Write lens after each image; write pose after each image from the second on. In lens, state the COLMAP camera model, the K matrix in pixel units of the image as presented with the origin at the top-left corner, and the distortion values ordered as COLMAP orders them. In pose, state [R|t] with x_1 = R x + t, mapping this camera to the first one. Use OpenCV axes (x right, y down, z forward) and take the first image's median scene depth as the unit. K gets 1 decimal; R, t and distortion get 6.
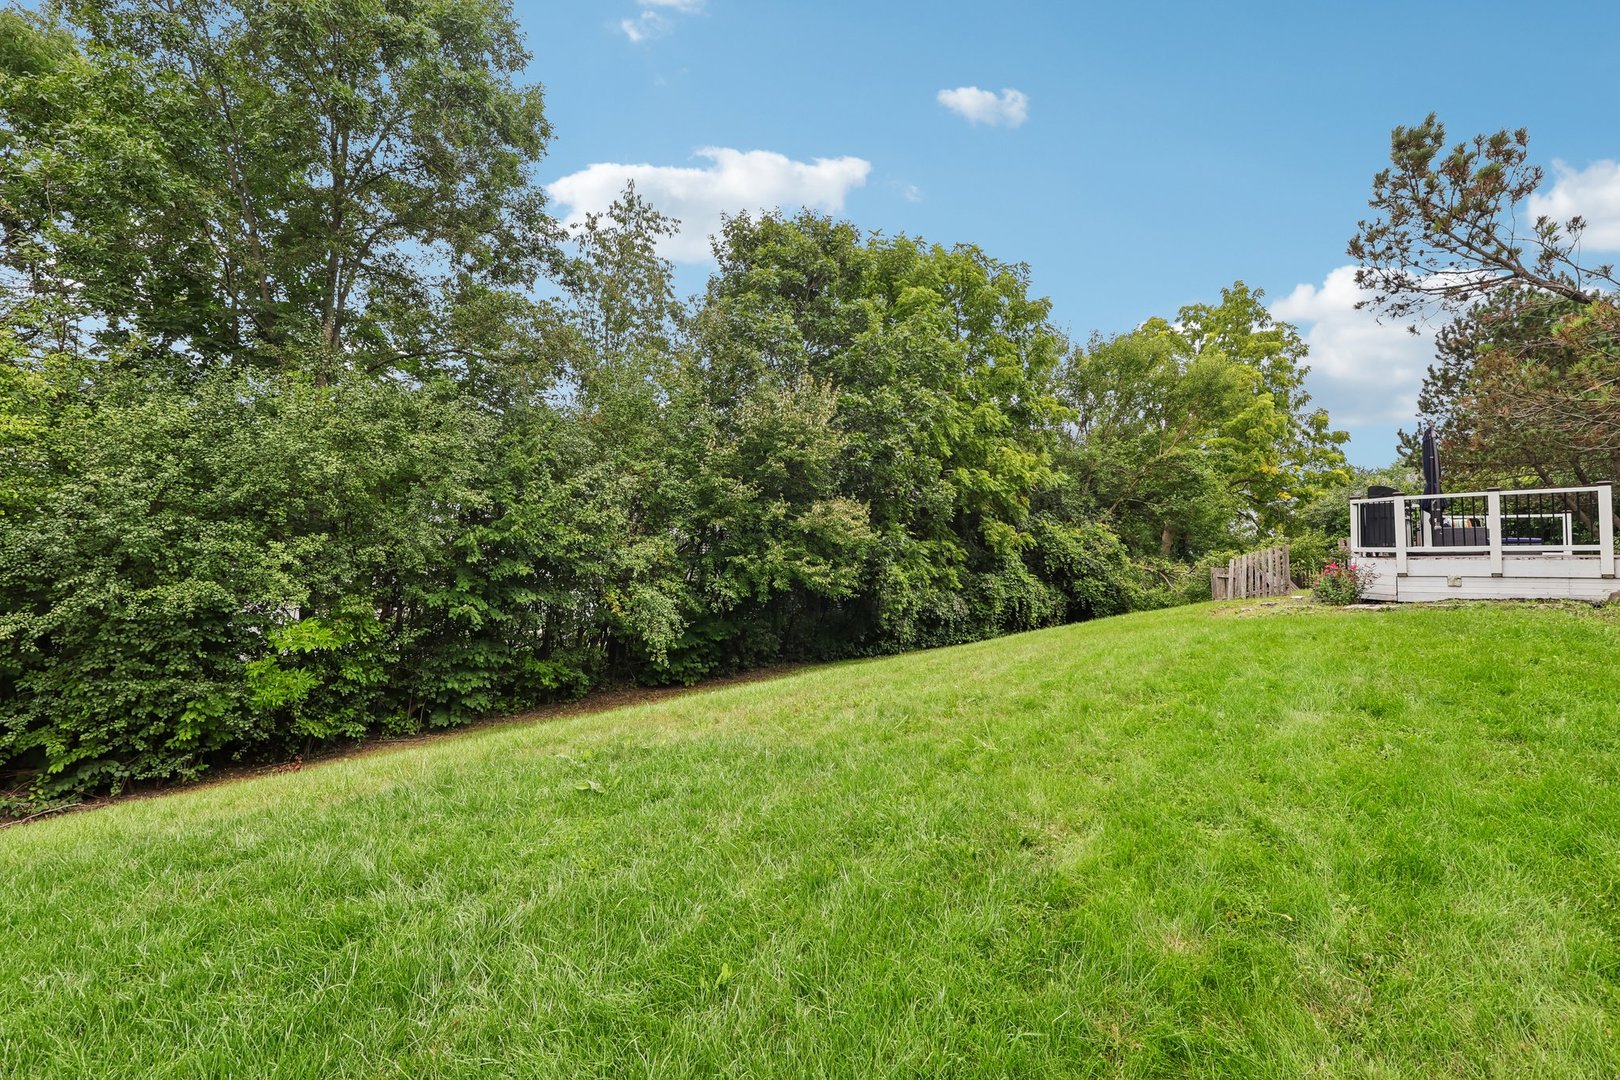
lens RADIAL K [[752.9, 0, 809.3], [0, 752.9, 530.5], [0, 0, 1]] dist [-0.001682, -0.000104]
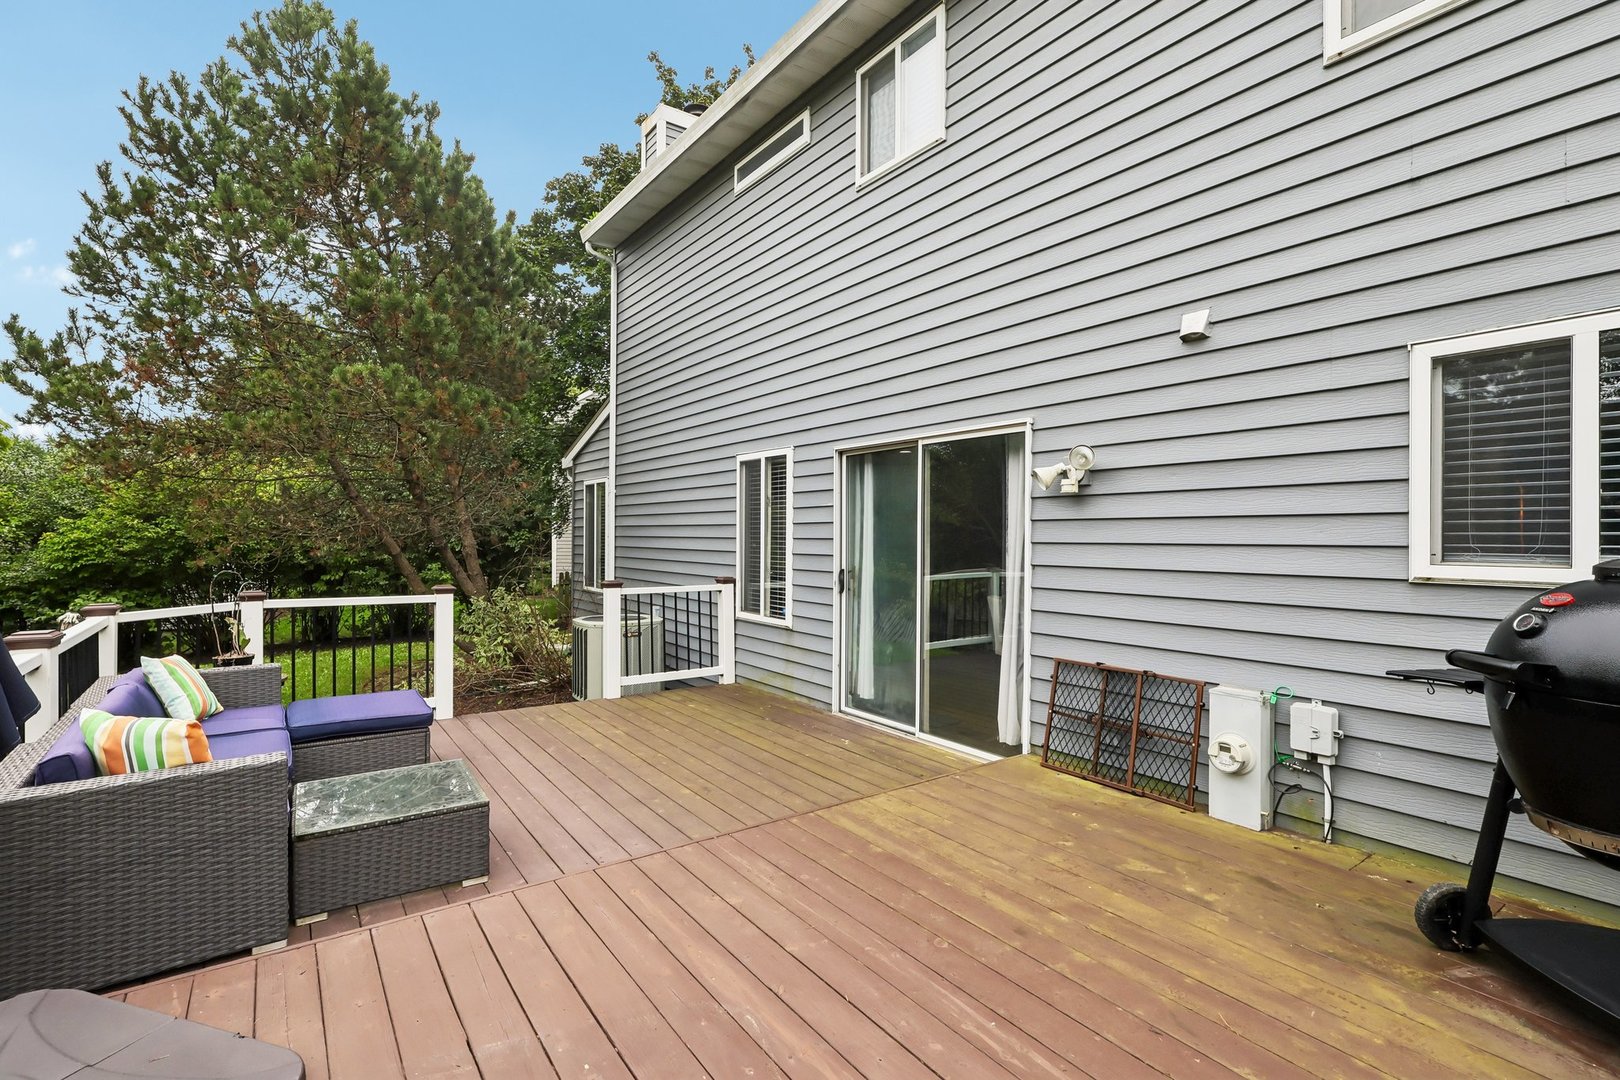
lens RADIAL K [[752.9, 0, 809.7], [0, 752.9, 538.0], [0, 0, 1]] dist [-0.001682, -0.000104]
pose [[0.154982, 0.014090, 0.987817, 0.509792], [-0.004243, 0.999899, -0.013596, -0.027672], [-0.987908, -0.002084, 0.155026, 0.590404]]
